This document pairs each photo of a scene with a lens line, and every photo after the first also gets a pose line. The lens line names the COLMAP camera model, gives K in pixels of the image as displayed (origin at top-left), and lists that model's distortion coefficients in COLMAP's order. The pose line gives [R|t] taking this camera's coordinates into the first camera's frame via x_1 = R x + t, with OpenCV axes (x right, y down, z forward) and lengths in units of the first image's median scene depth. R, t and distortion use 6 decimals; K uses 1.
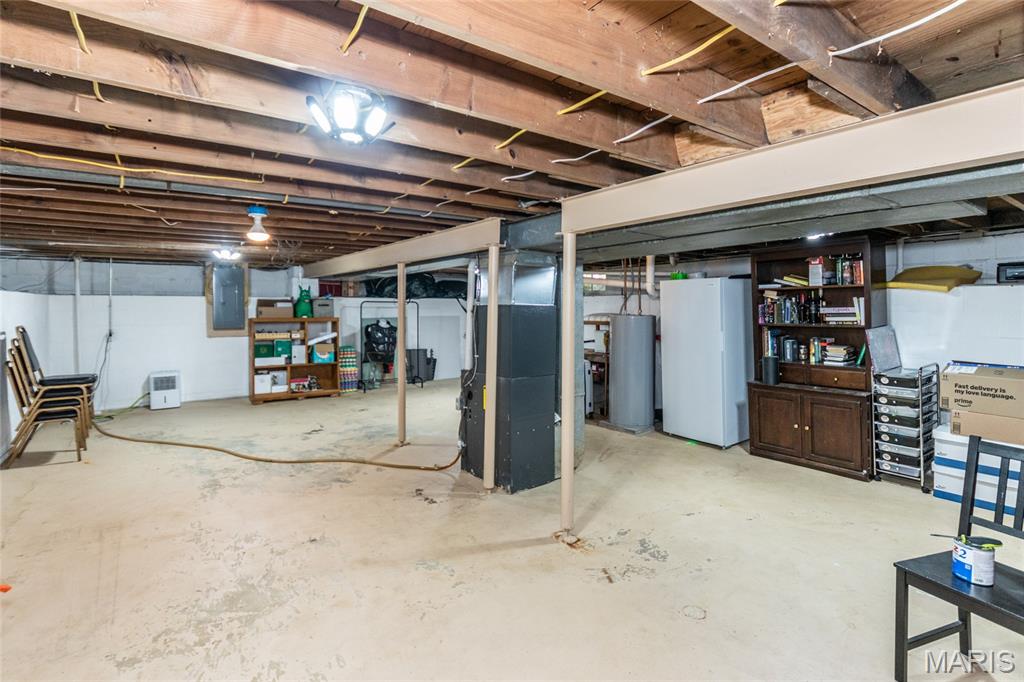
lens RADIAL K [[486.8, 0, 526.3], [0, 486.8, 302.5], [0, 0, 1]] dist [-0.001658, -0.001447]
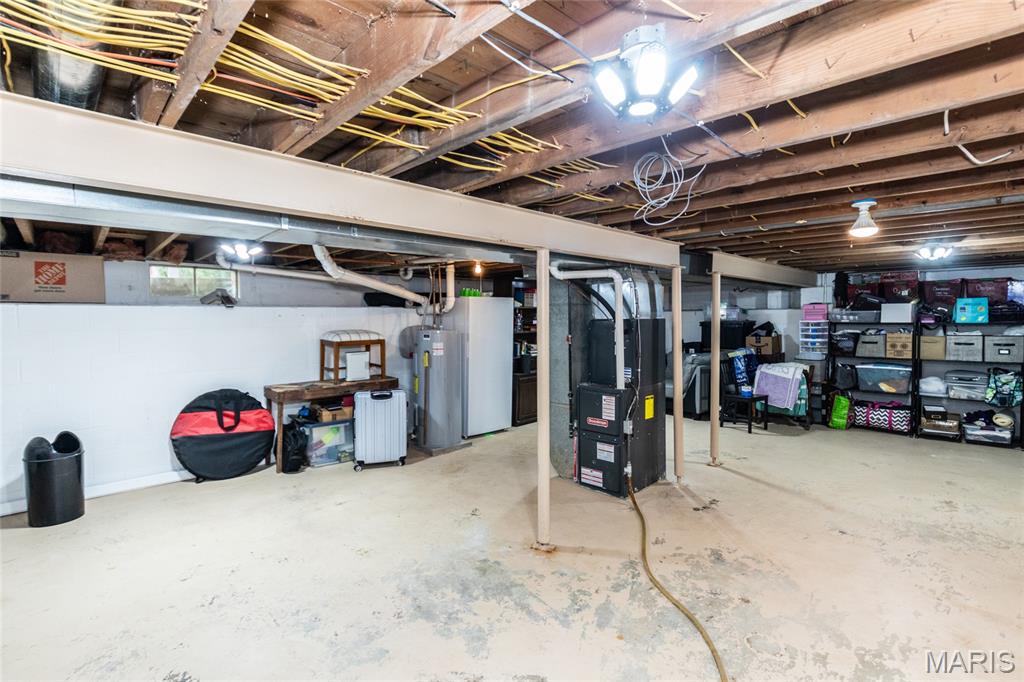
lens RADIAL K [[486.8, 0, 514.0], [0, 486.8, 336.7], [0, 0, 1]] dist [-0.001658, -0.001447]
pose [[-0.117692, -0.034201, 0.992461, -1.414531], [-0.002819, 0.999414, 0.034107, 0.014664], [-0.993046, 0.001217, -0.117719, 1.854145]]
